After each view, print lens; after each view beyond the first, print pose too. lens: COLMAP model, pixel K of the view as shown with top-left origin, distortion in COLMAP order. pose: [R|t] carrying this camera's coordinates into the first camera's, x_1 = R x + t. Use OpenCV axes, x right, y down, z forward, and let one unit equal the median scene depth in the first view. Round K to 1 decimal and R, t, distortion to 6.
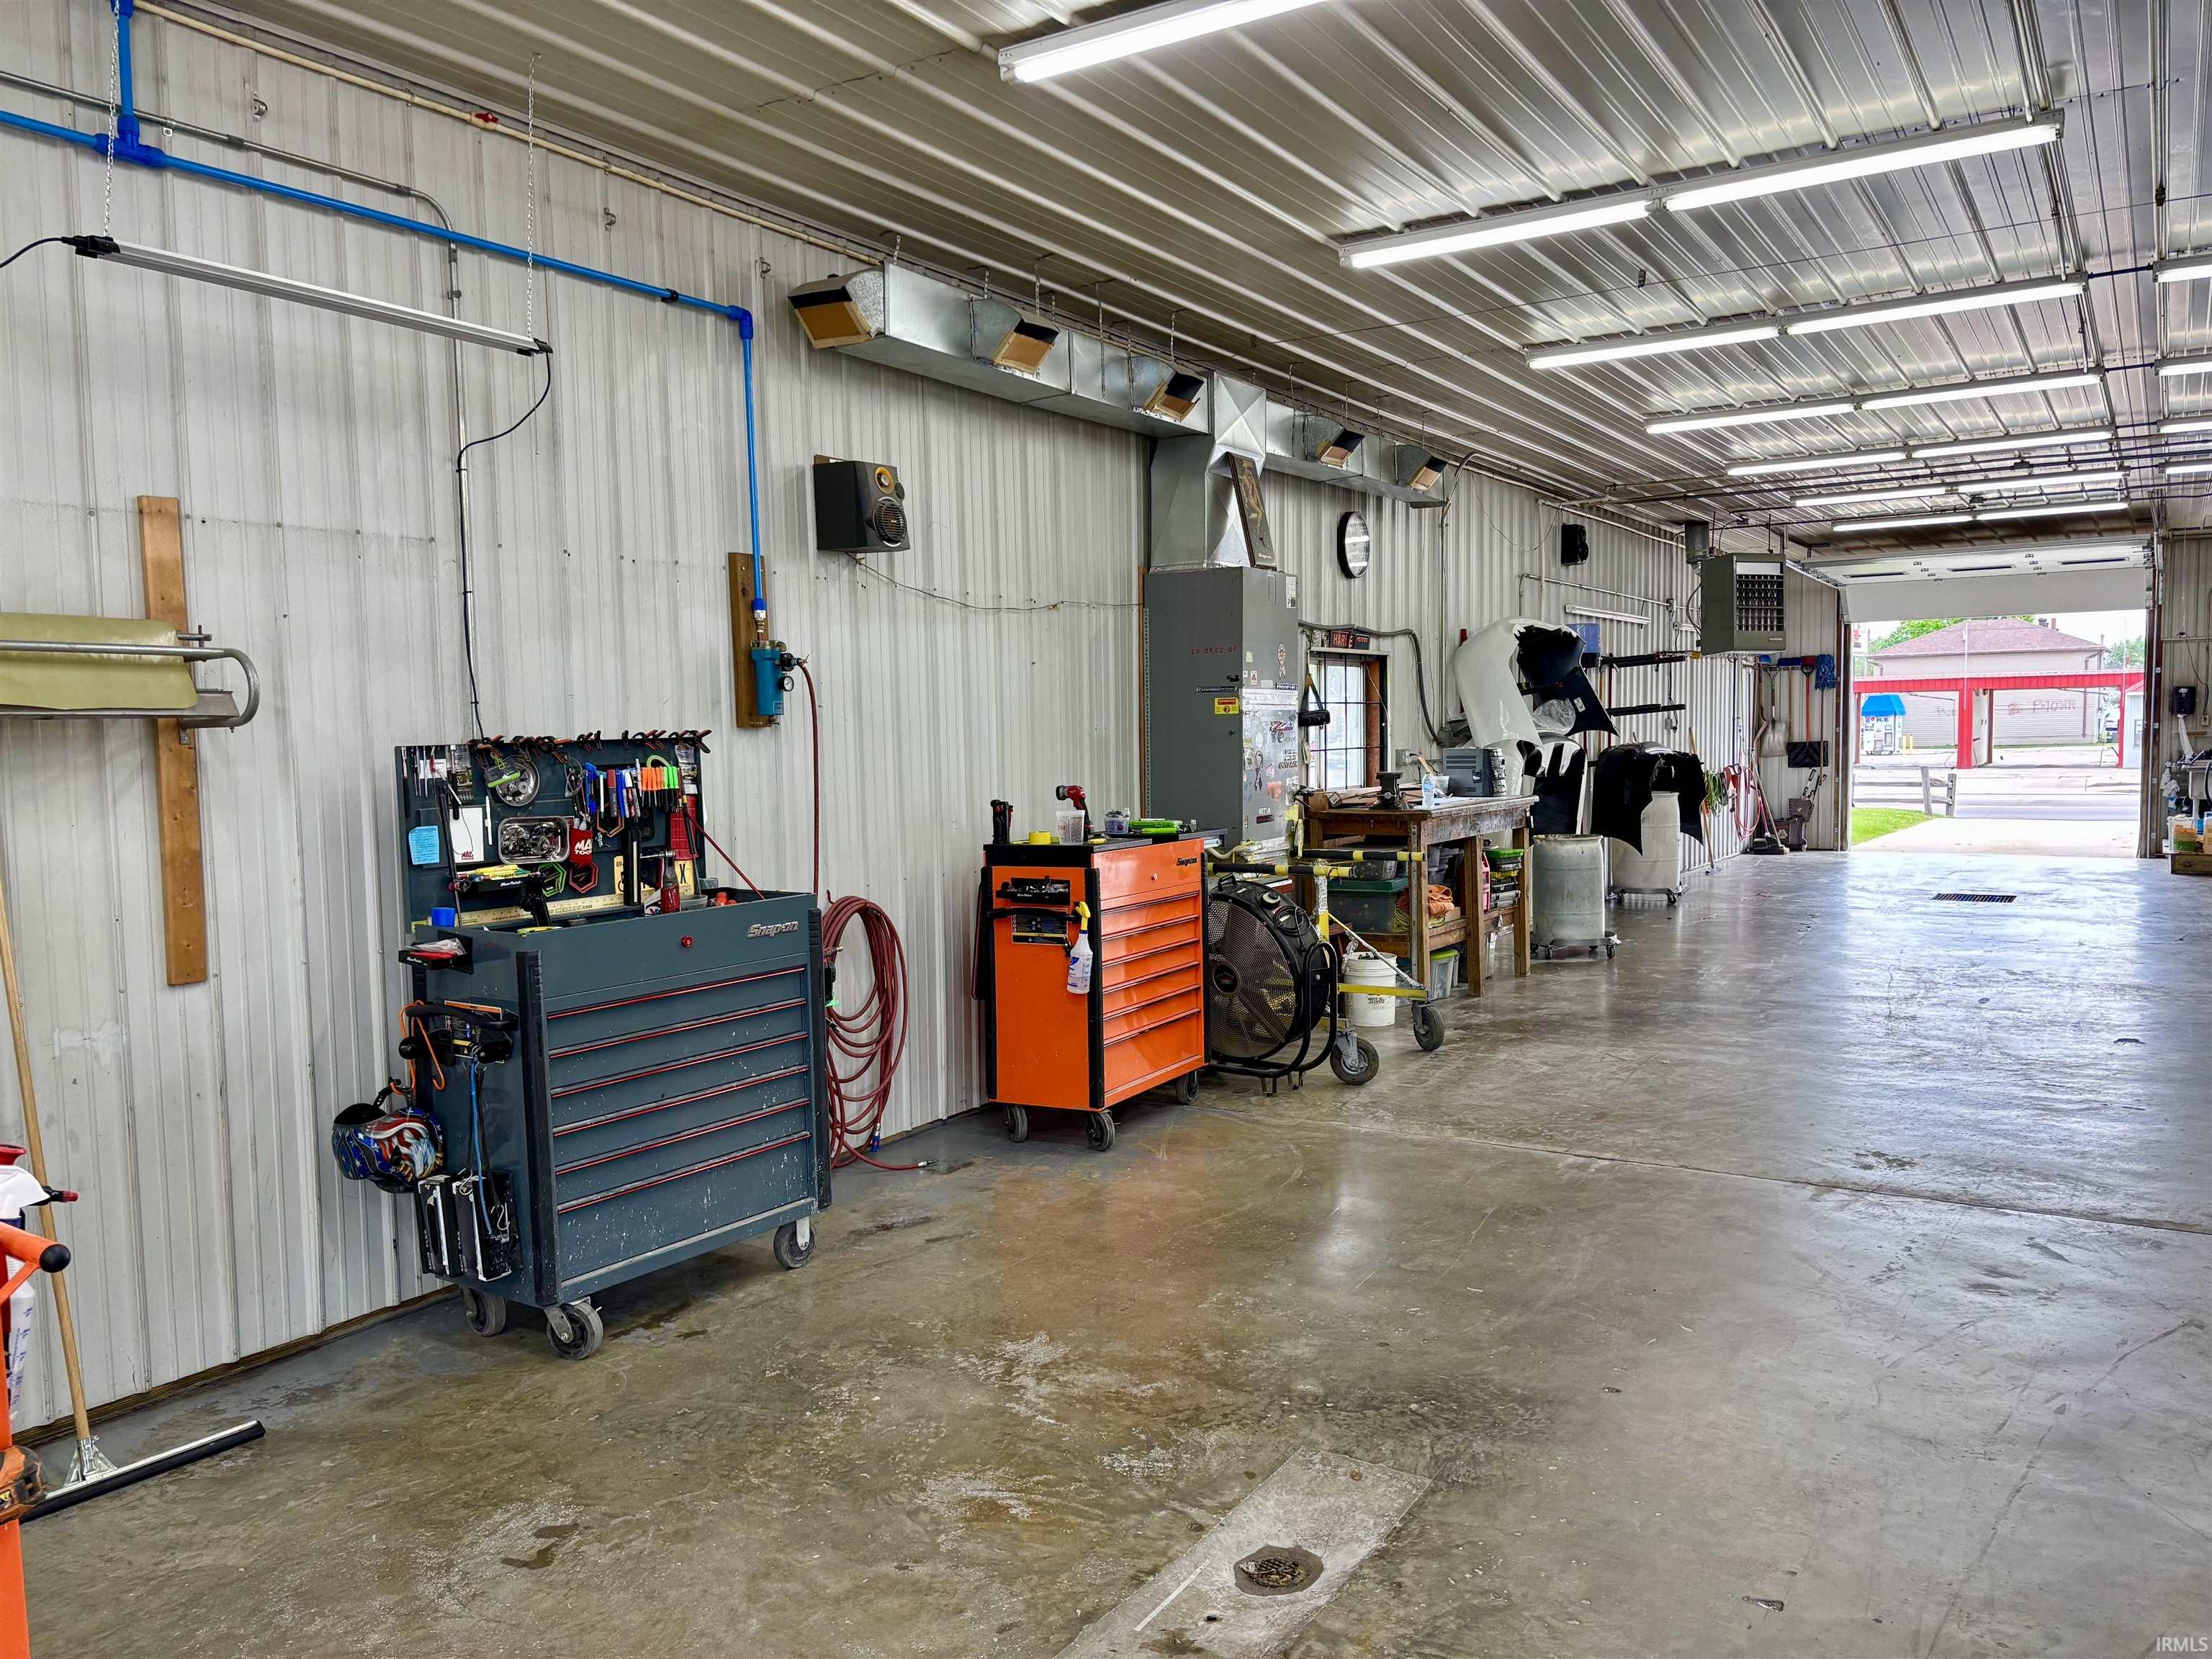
lens RADIAL K [[1704.1, 0, 1106.0], [0, 1704.1, 829.5], [0, 0, 1]] dist [0.069564, -0.065037]
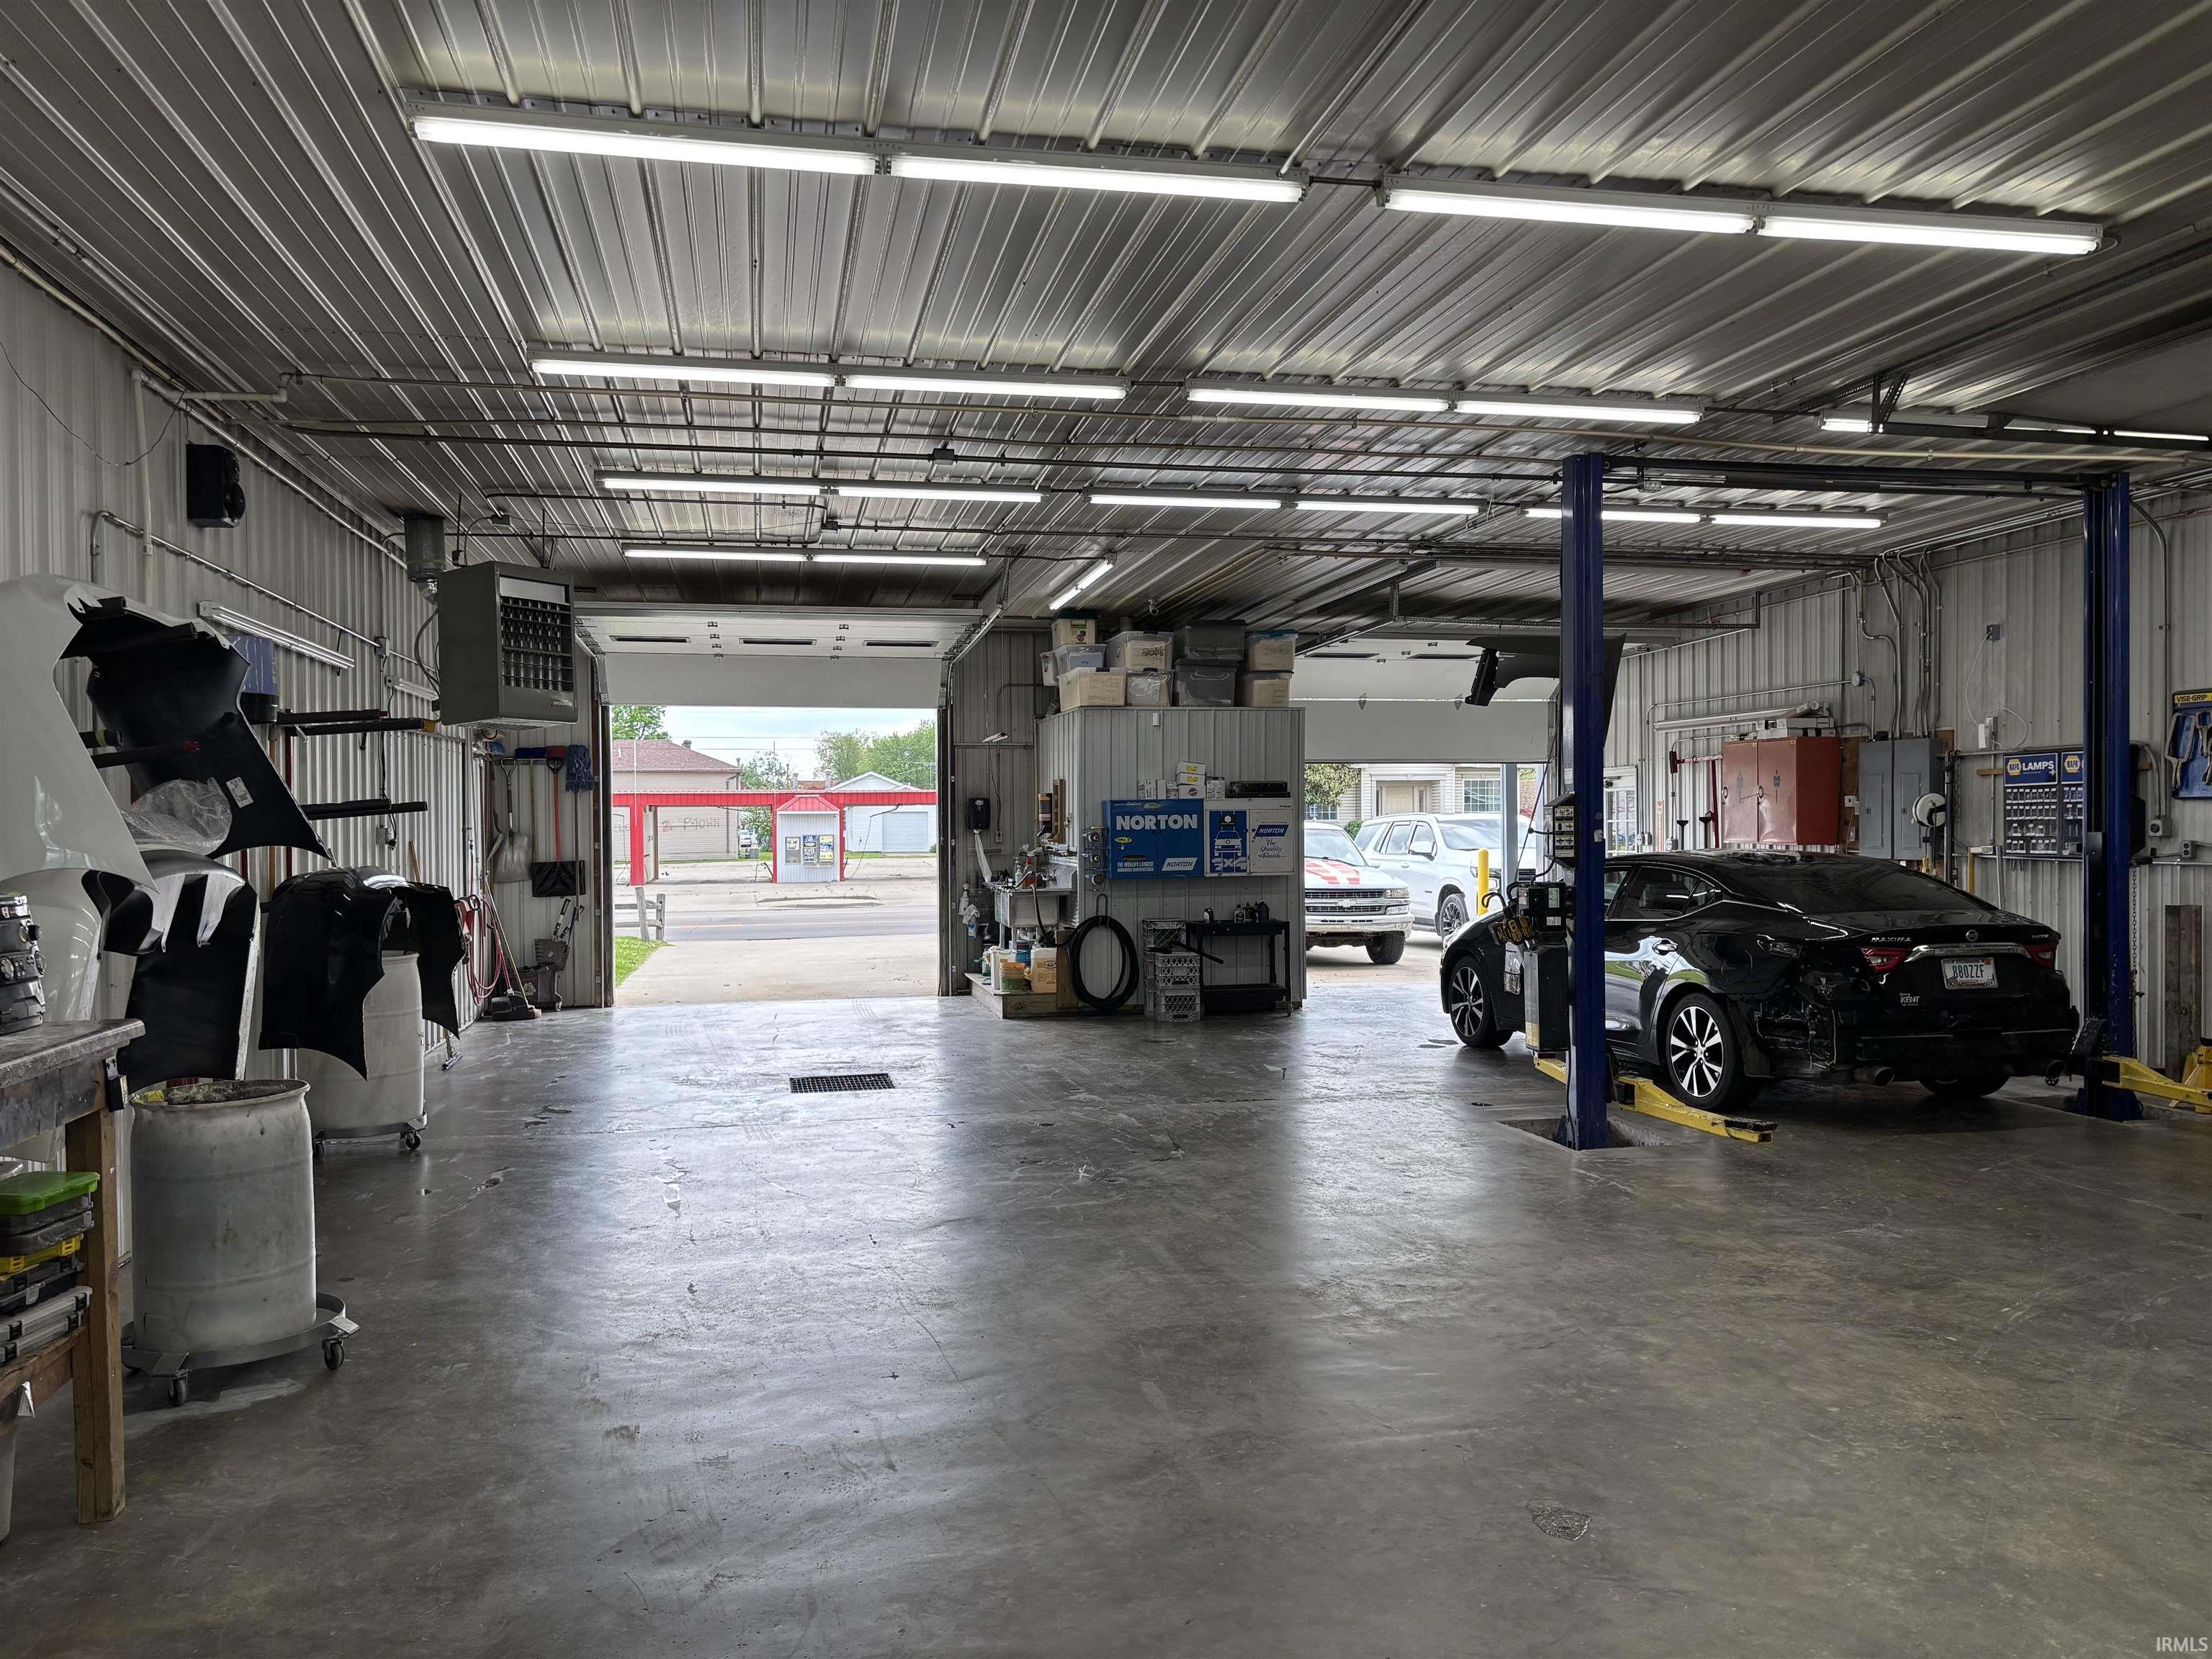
lens RADIAL K [[1676.9, 0, 1143.2], [0, 1676.9, 843.3], [0, 0, 1]] dist [0.079798, -0.091442]
pose [[0.713946, 0.002035, 0.700197, 0.091120], [0.039152, 0.998315, -0.042821, -0.020965], [-0.699105, 0.057986, 0.712664, 0.357240]]
